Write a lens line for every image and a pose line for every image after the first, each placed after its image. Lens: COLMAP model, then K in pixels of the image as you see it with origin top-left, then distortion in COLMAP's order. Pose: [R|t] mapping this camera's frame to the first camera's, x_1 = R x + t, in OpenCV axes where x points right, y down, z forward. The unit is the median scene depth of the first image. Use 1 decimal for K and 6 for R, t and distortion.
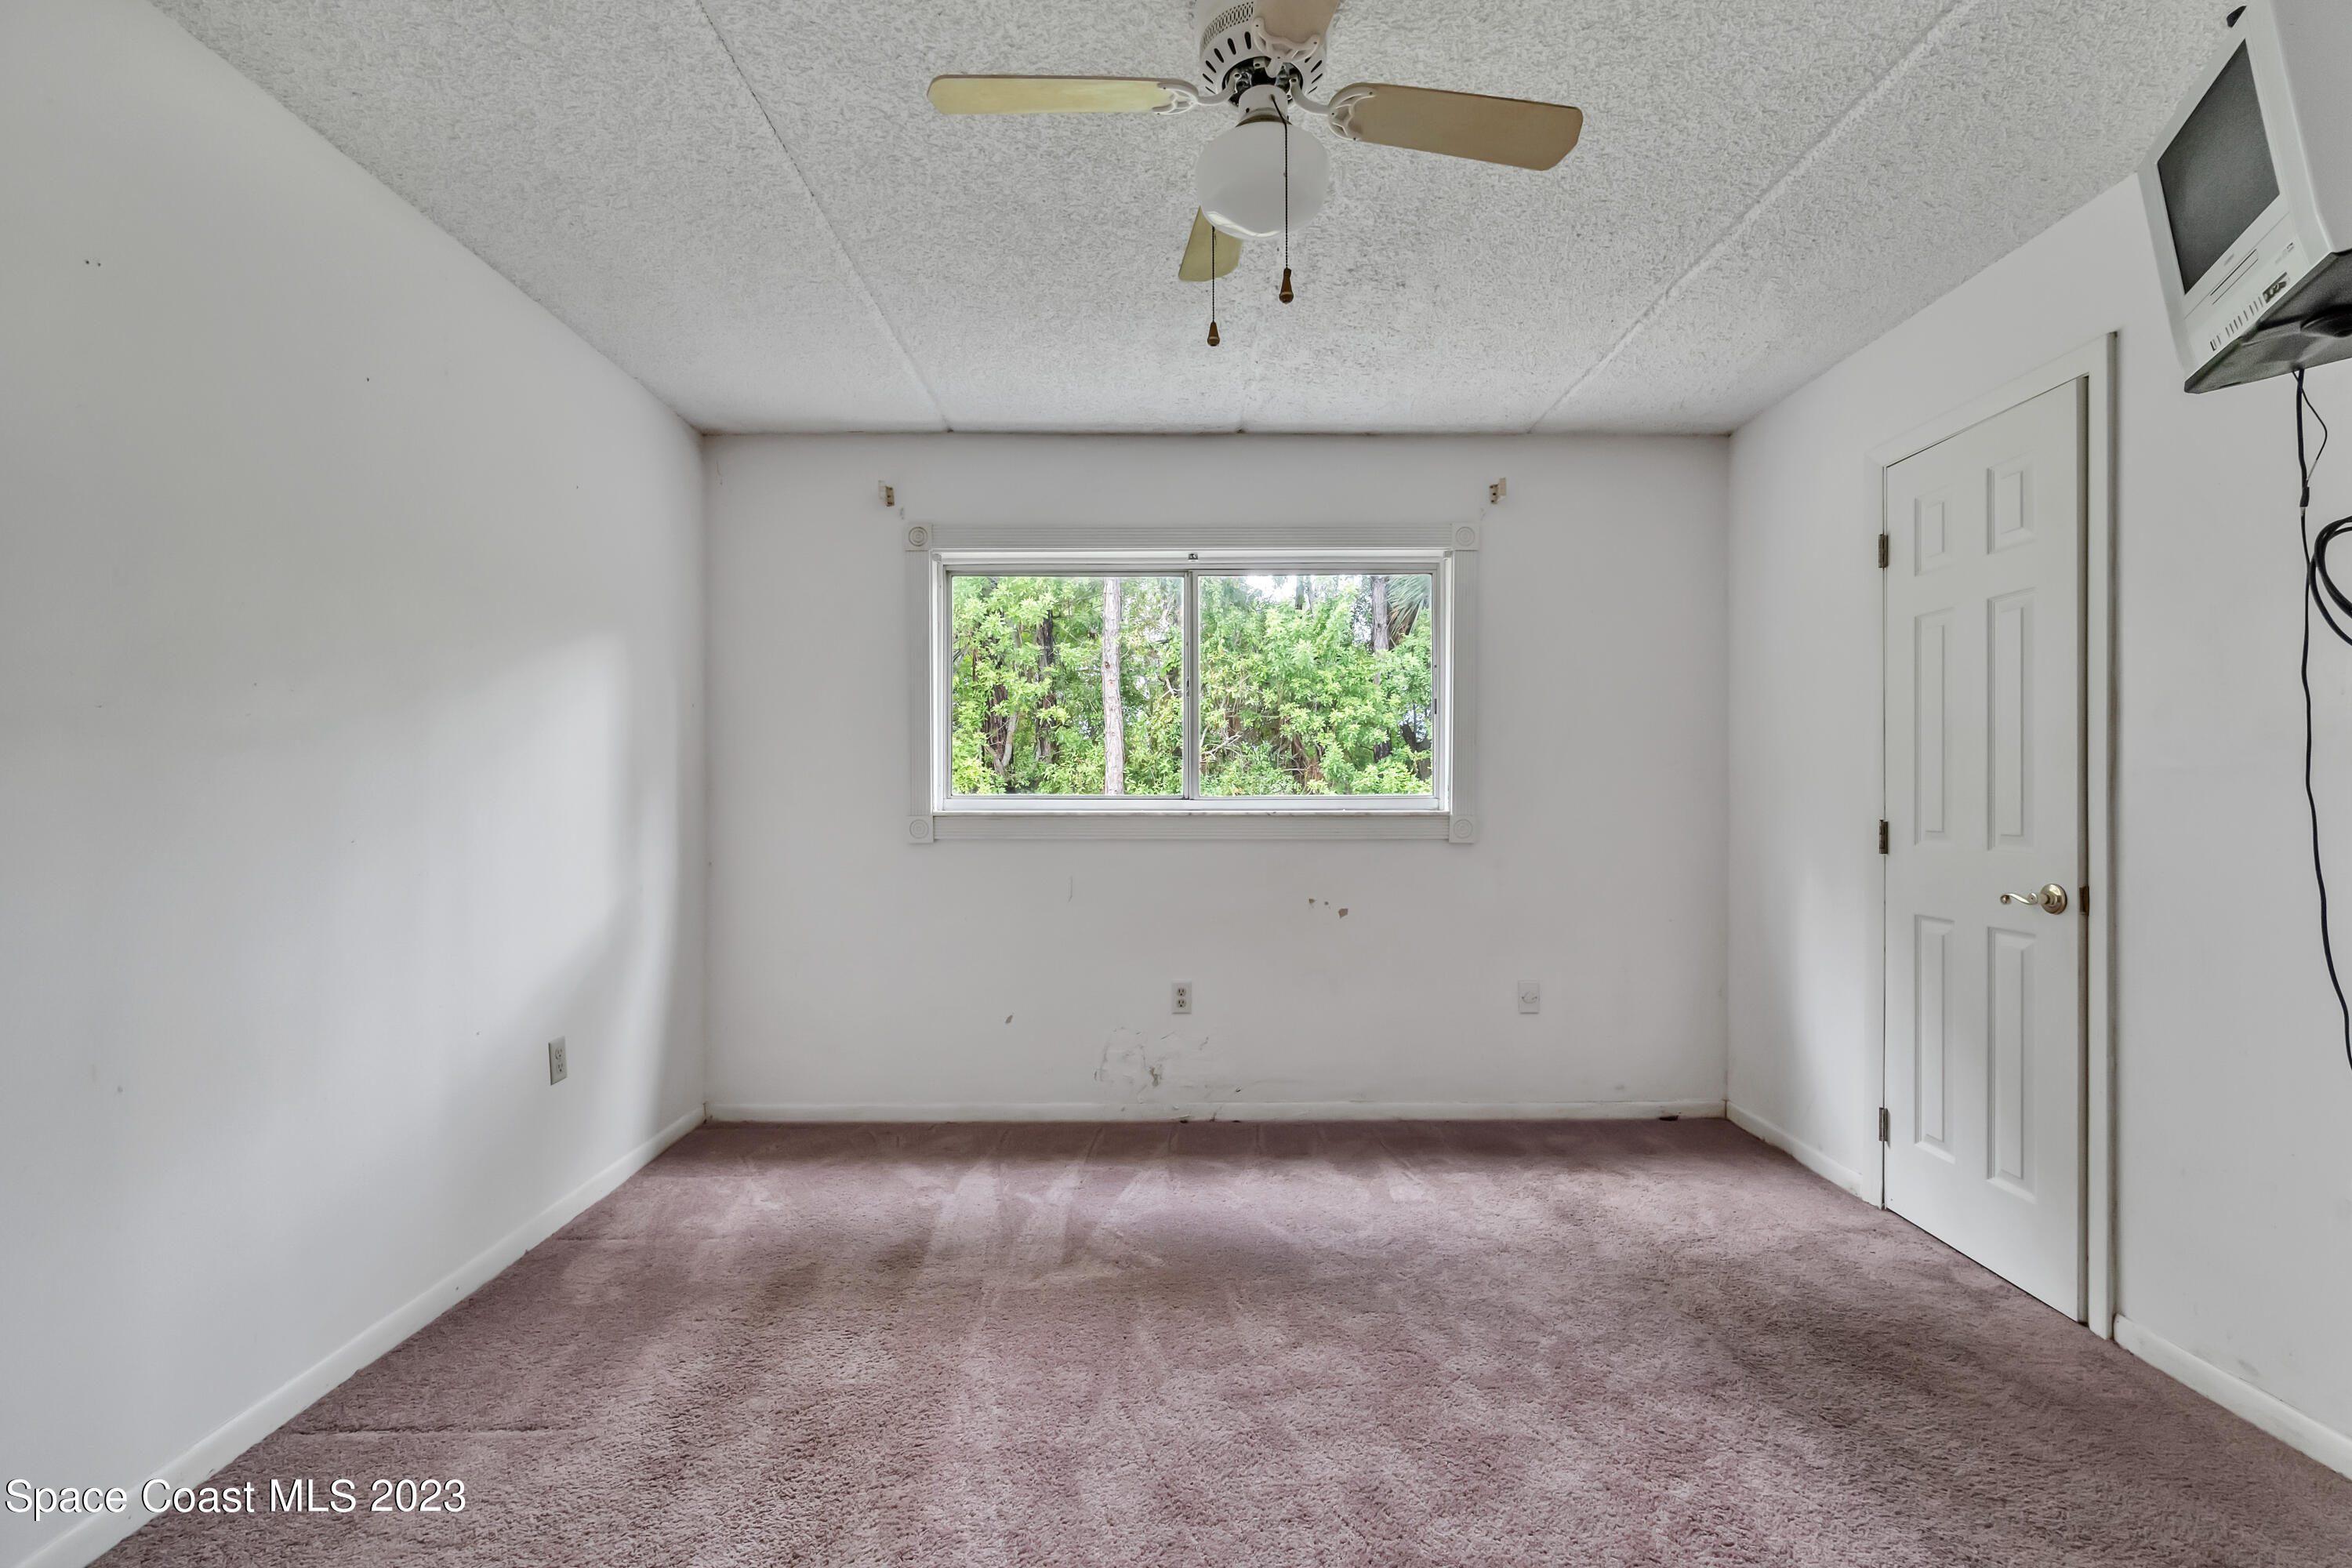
lens RADIAL K [[1024.7, 0, 1164.8], [0, 1024.7, 780.9], [0, 0, 1]] dist [-0.005550, 0.002044]
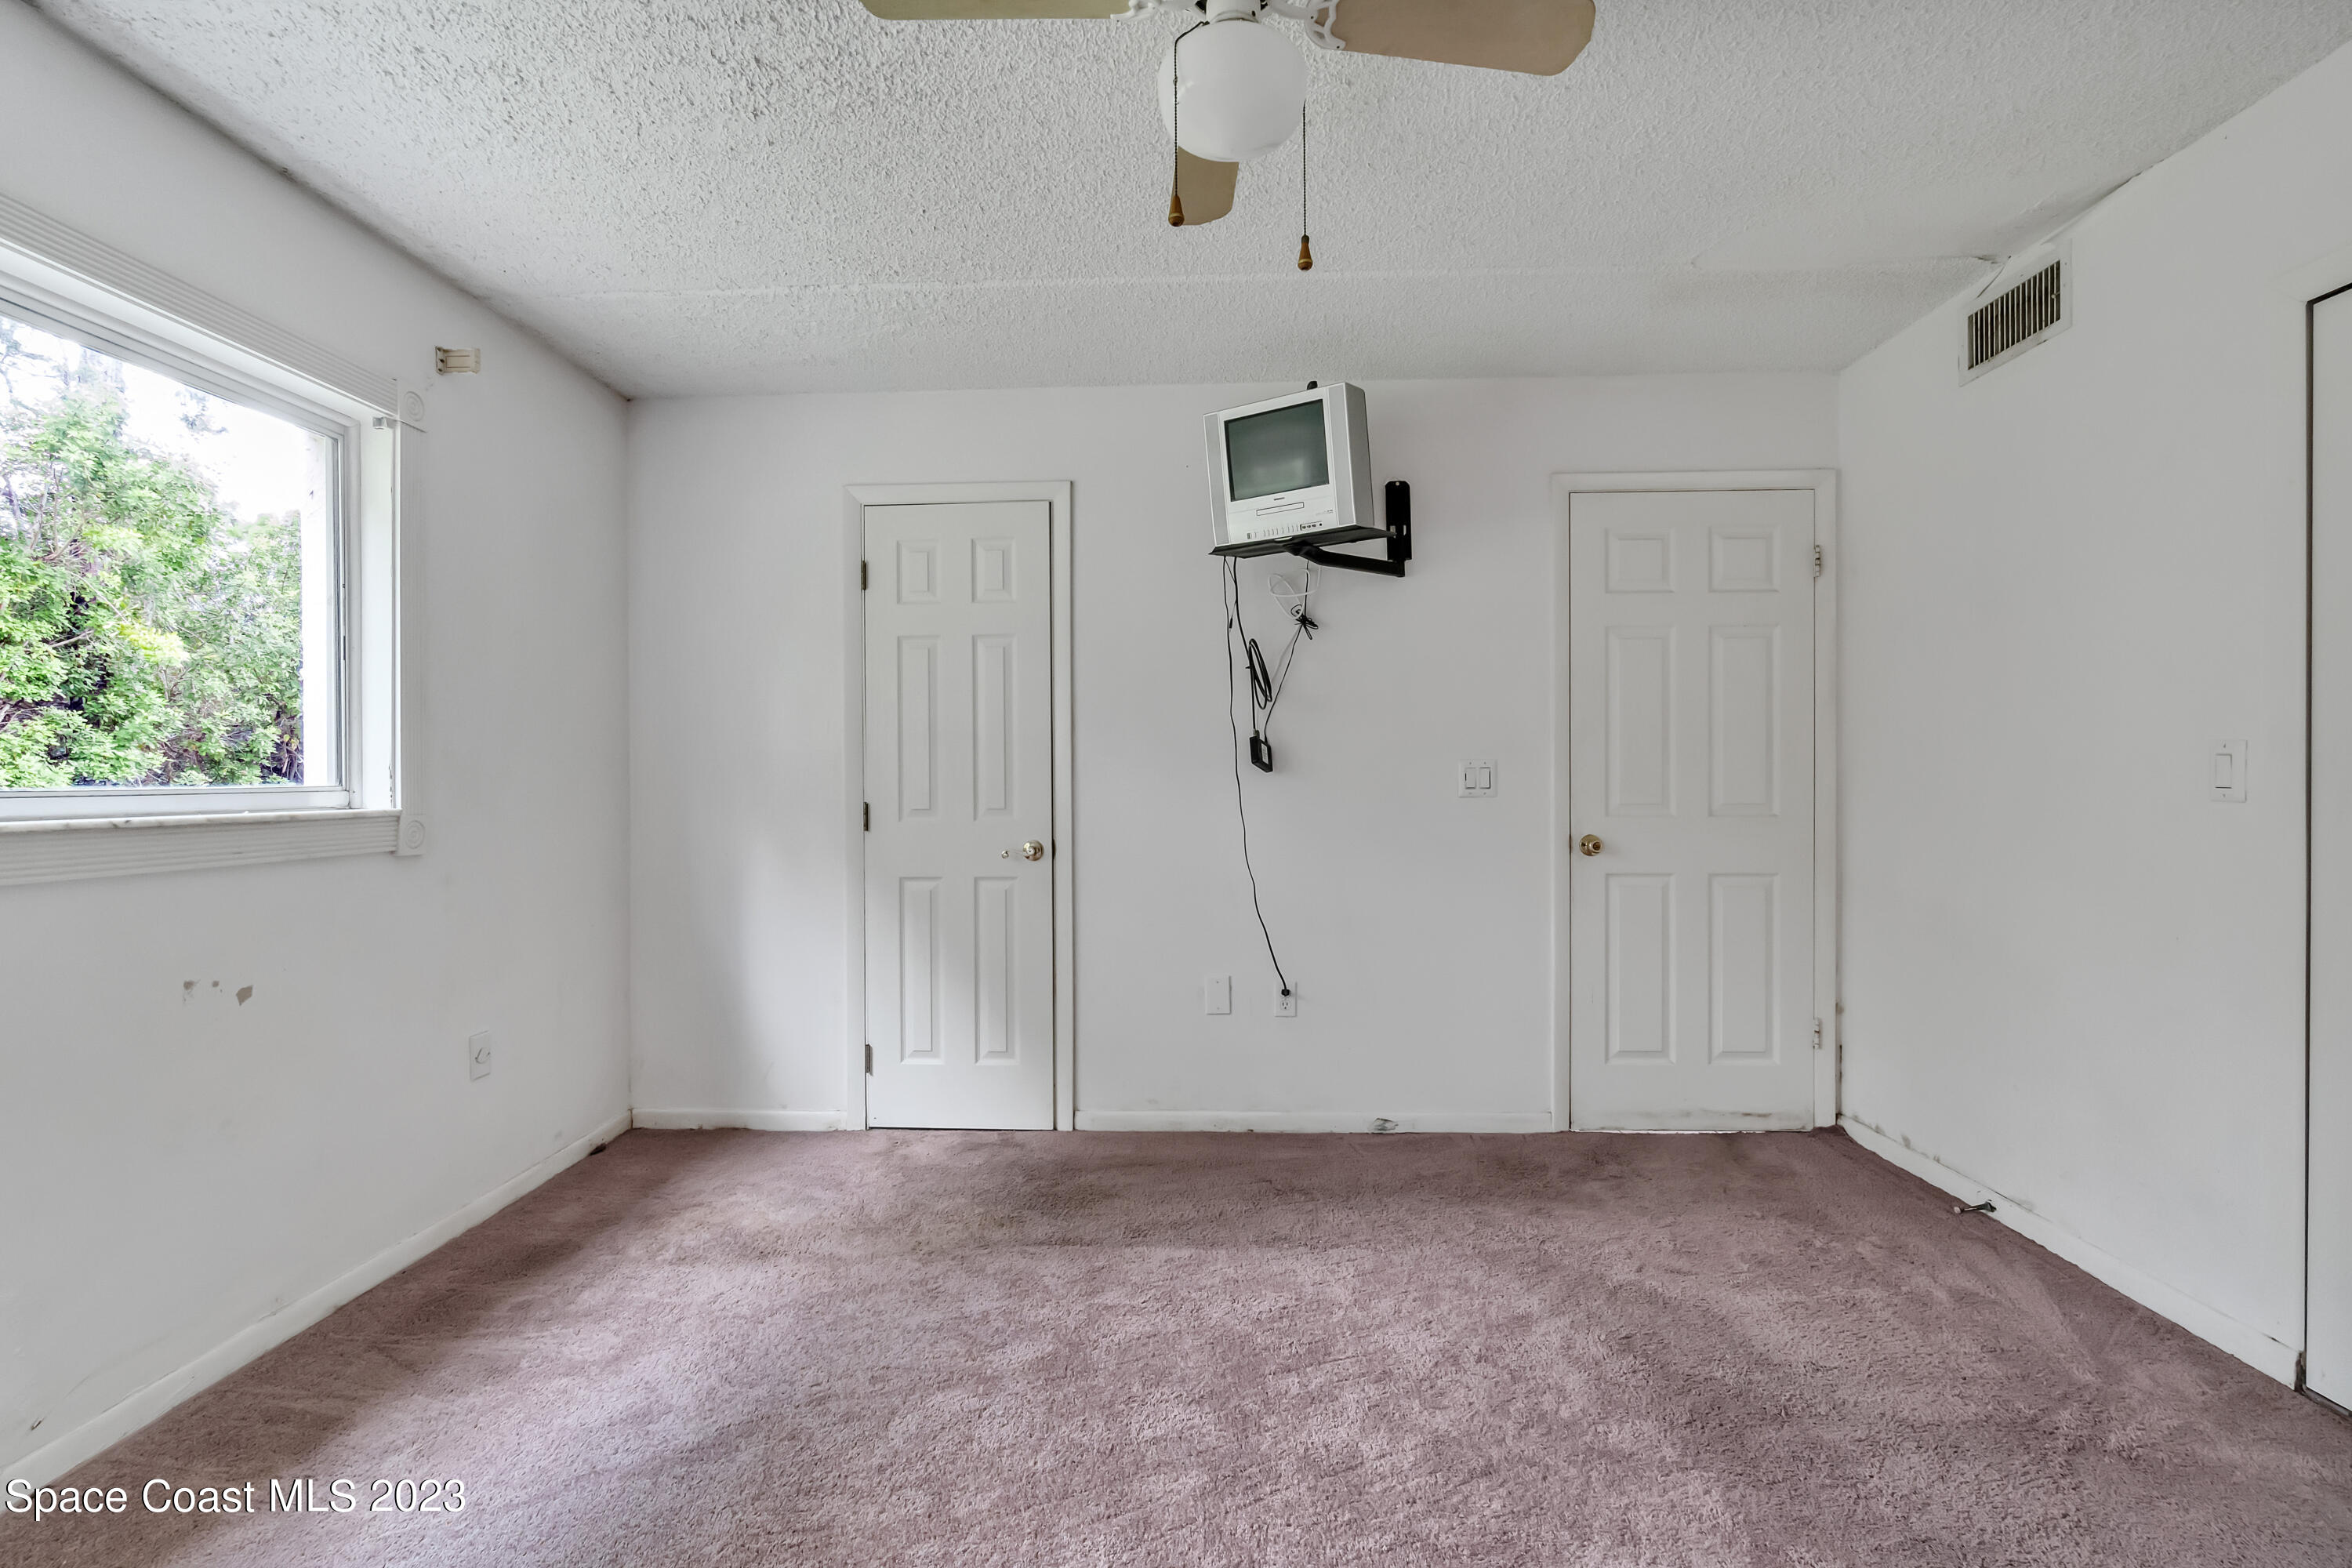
lens RADIAL K [[1024.7, 0, 1171.0], [0, 1024.7, 778.4], [0, 0, 1]] dist [-0.005550, 0.002044]
pose [[0.038016, 0.002799, 0.999273, -0.472087], [-0.003376, 0.999991, -0.002673, 0.012434], [-0.999271, -0.003272, 0.038026, 0.600082]]
